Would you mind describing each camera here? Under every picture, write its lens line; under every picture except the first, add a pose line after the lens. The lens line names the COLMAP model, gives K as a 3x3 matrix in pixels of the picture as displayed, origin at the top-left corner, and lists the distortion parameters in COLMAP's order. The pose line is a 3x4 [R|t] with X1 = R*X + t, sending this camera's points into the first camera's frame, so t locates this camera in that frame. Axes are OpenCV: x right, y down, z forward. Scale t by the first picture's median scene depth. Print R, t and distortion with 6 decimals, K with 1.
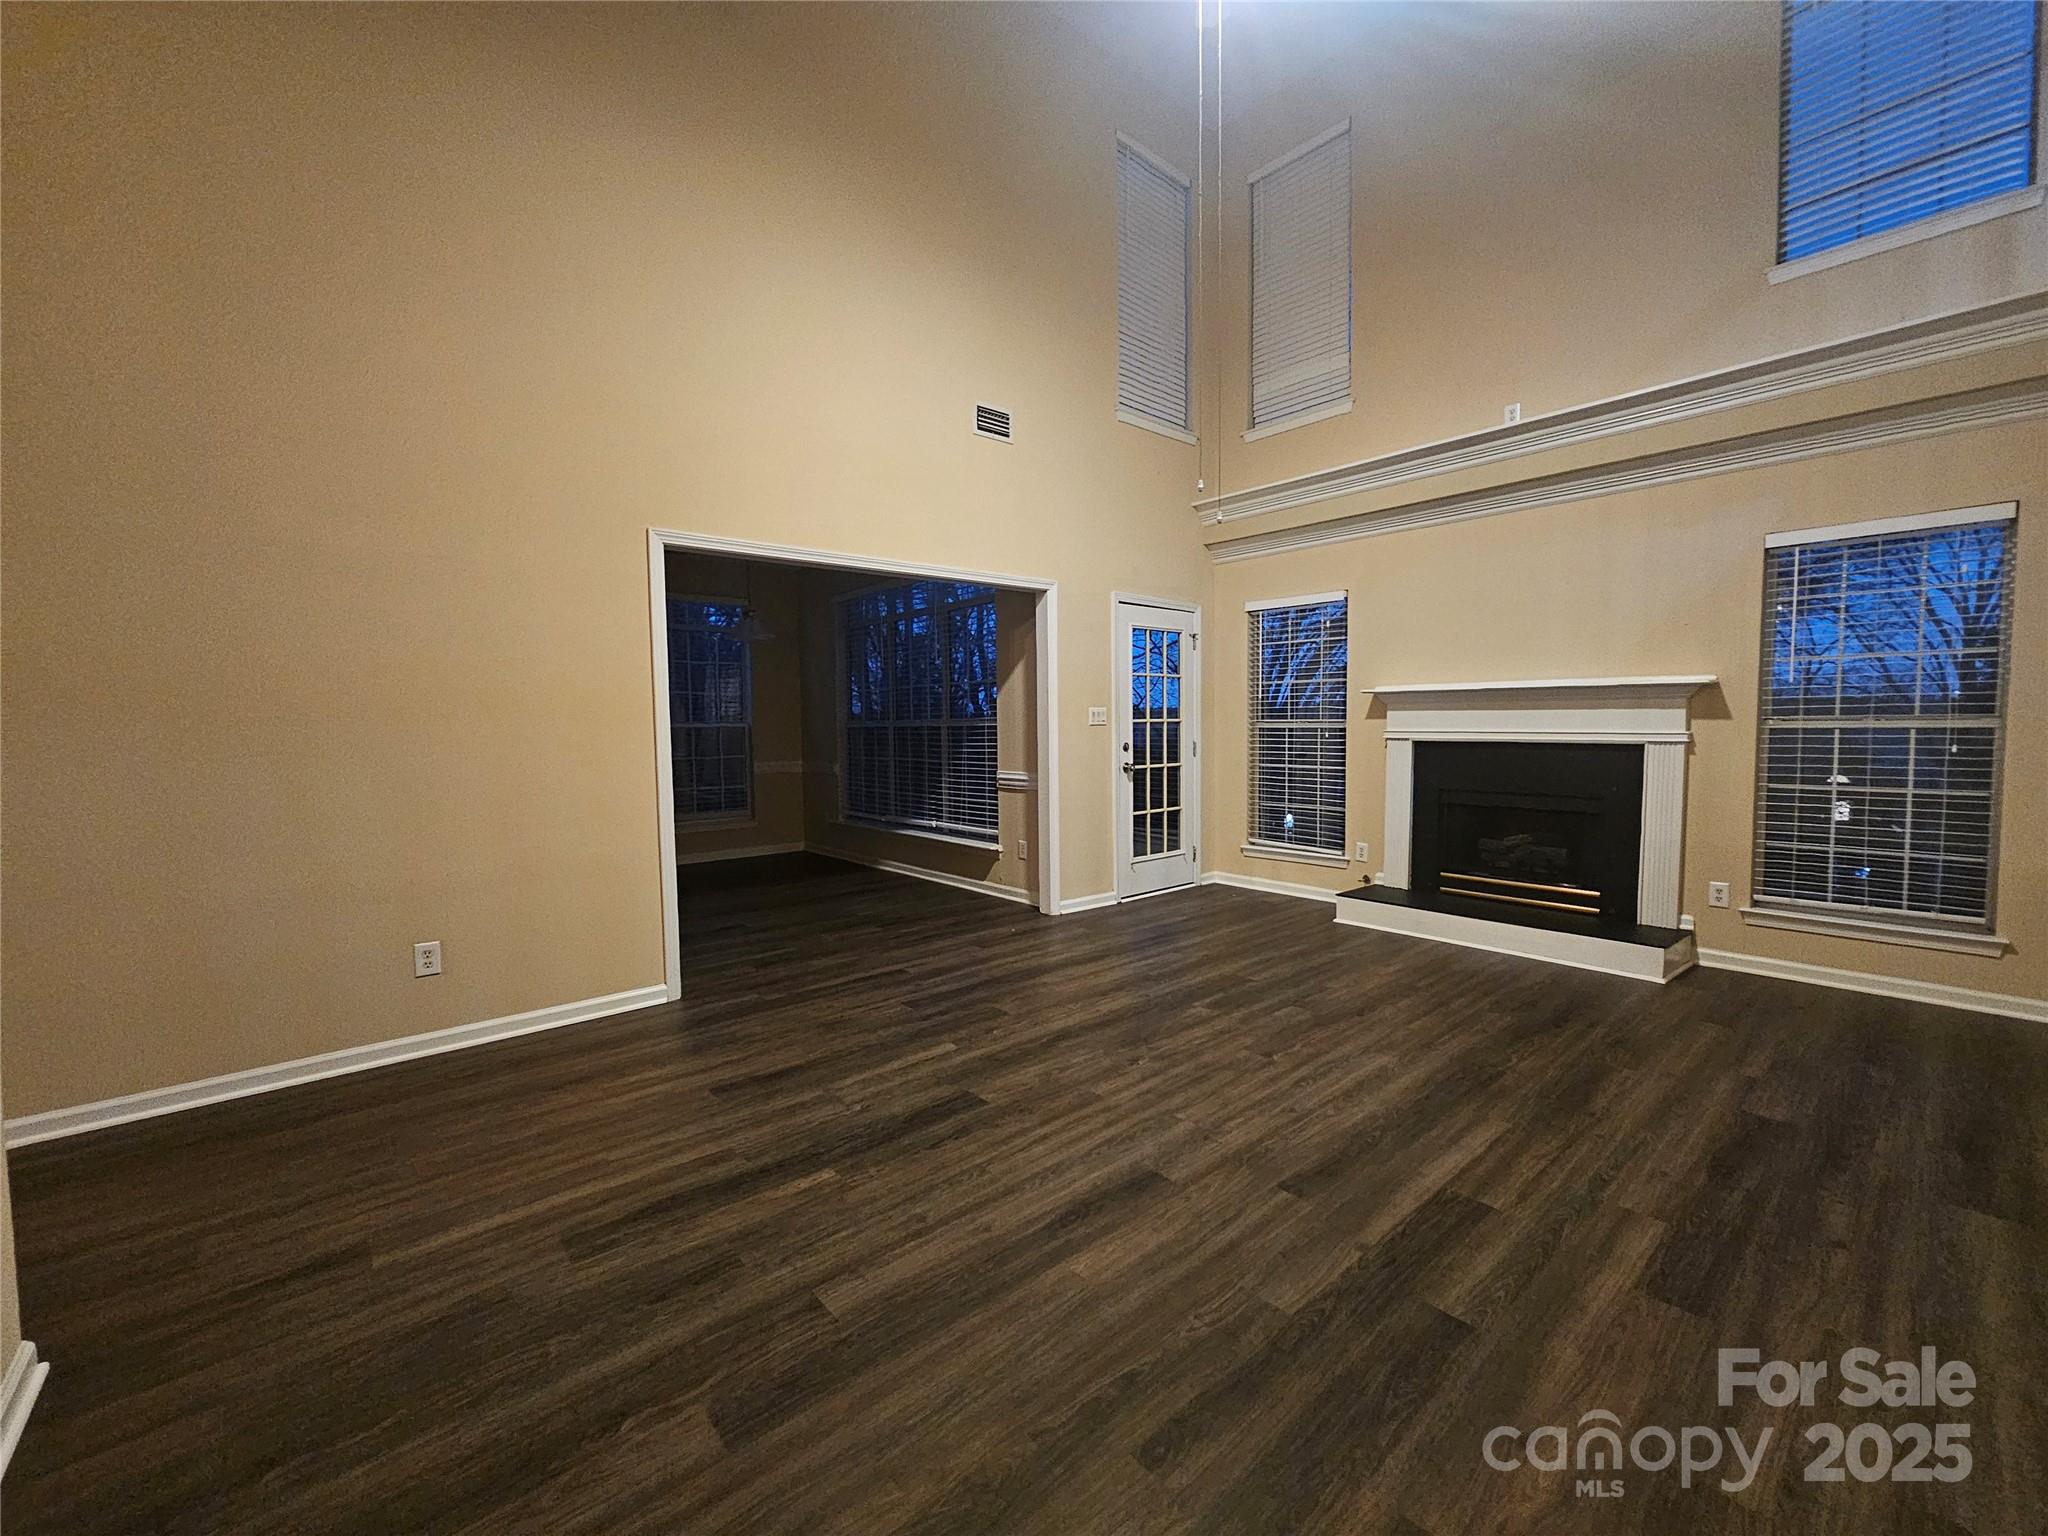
lens RADIAL K [[840.6, 0, 1034.6], [0, 840.6, 769.6], [0, 0, 1]] dist [-0.000150, -0.000001]
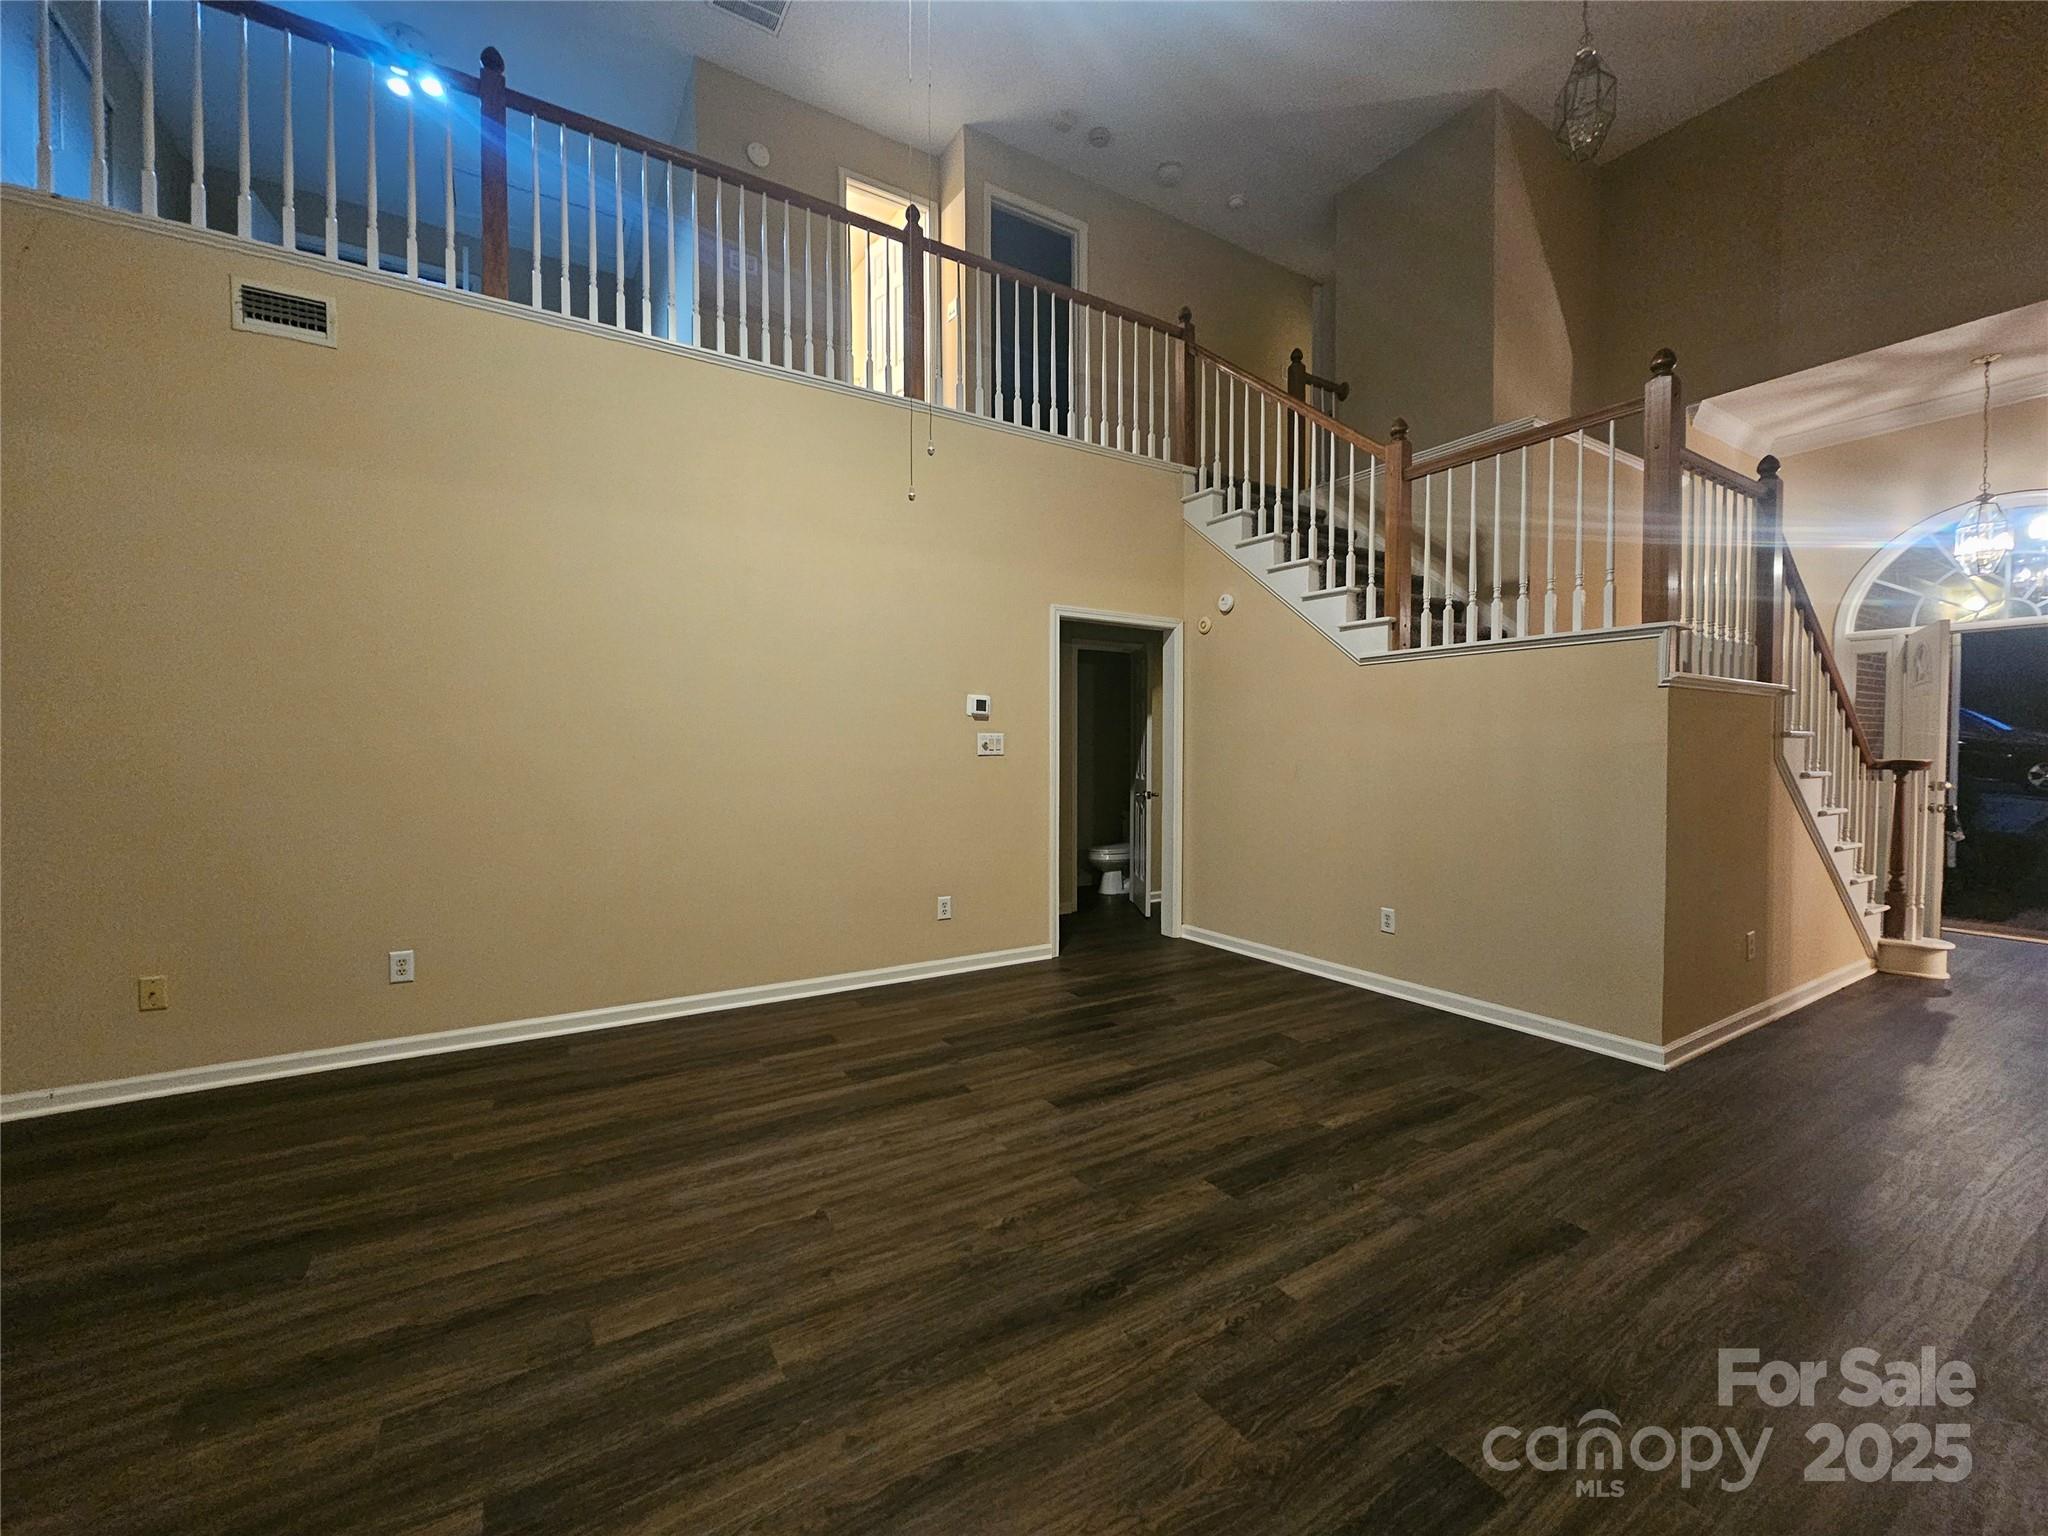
lens RADIAL K [[840.6, 0, 1034.6], [0, 840.6, 769.6], [0, 0, 1]] dist [-0.000150, -0.000001]
pose [[-0.987901, 0.003148, 0.155055, -0.017261], [0.015845, 0.996611, 0.080722, -0.100985], [-0.154276, 0.082202, -0.984602, 1.835043]]
